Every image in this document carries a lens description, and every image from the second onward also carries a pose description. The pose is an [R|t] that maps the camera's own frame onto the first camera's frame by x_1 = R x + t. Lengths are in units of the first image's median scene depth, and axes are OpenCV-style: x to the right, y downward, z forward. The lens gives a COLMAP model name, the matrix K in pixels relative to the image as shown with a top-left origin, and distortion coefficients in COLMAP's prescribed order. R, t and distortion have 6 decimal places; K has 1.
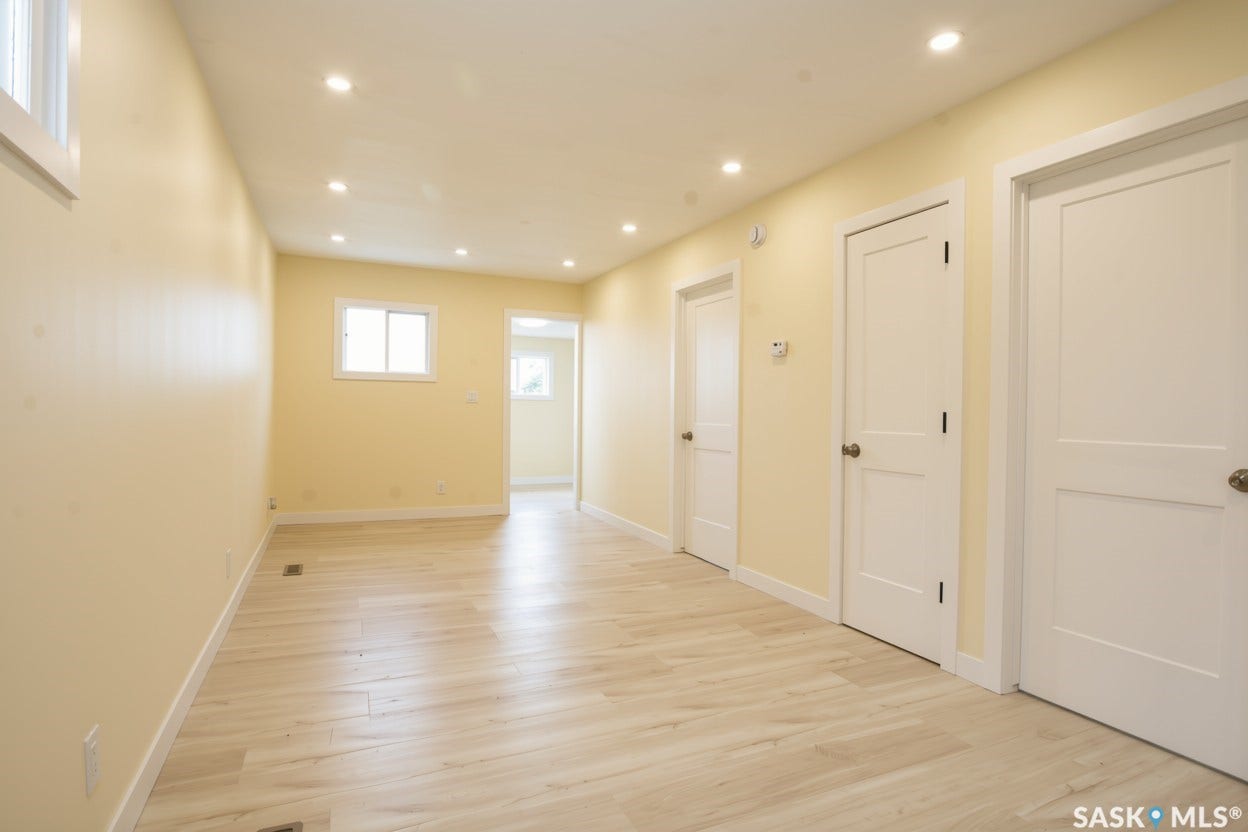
lens RADIAL K [[650.5, 0, 624.0], [0, 650.5, 416.0], [0, 0, 1]] dist [-0.003116, -0.000740]
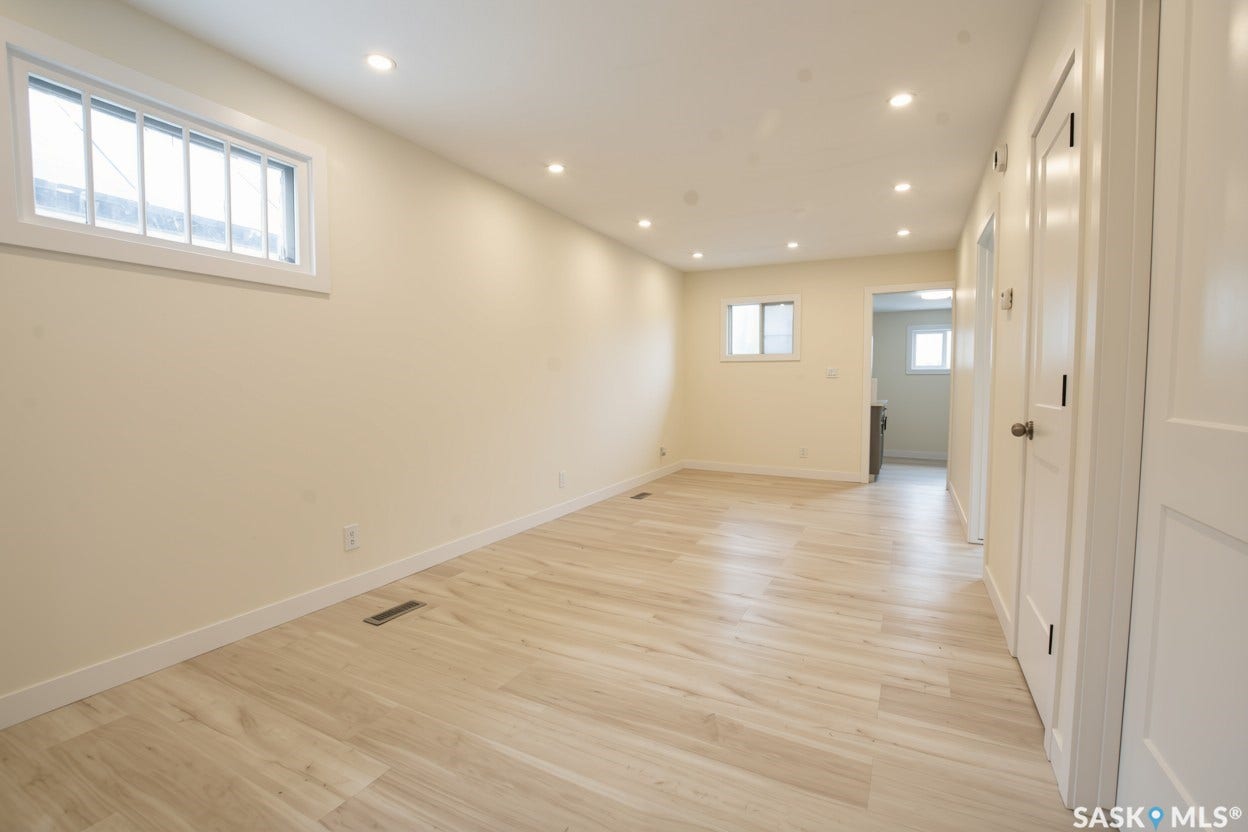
lens RADIAL K [[554.3, 0, 621.6], [0, 554.3, 437.9], [0, 0, 1]] dist [-0.021356, 0.000059]
pose [[0.591629, 0.054294, -0.804380, 0.657883], [0.011500, 0.997060, 0.075758, 0.010505], [0.806128, -0.054071, 0.589266, 0.305082]]
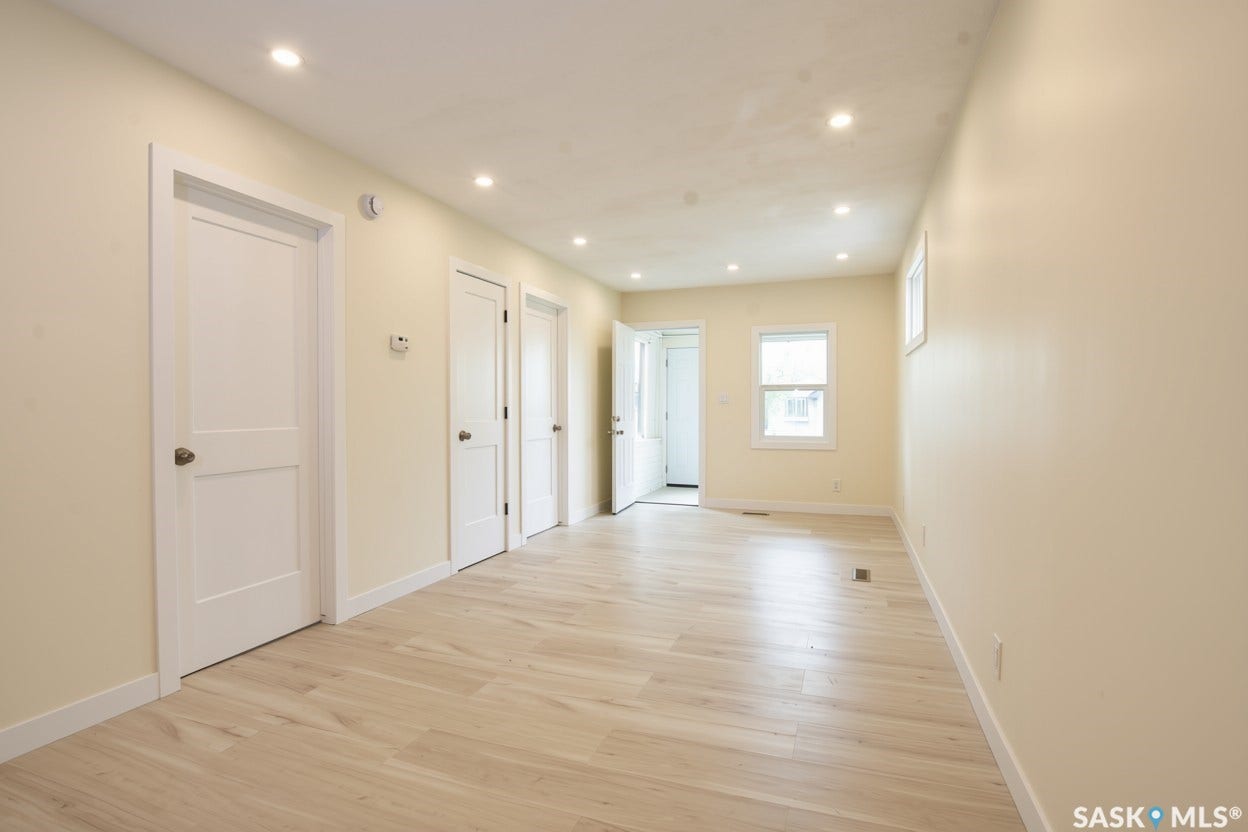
lens RADIAL K [[592.5, 0, 624.0], [0, 592.5, 416.0], [0, 0, 1]] dist [-0.026849, -0.000105]
pose [[-0.714914, -0.021961, 0.698867, -0.843876], [0.000695, 0.999484, 0.032119, -0.030584], [-0.699212, 0.023449, -0.714530, 1.886373]]
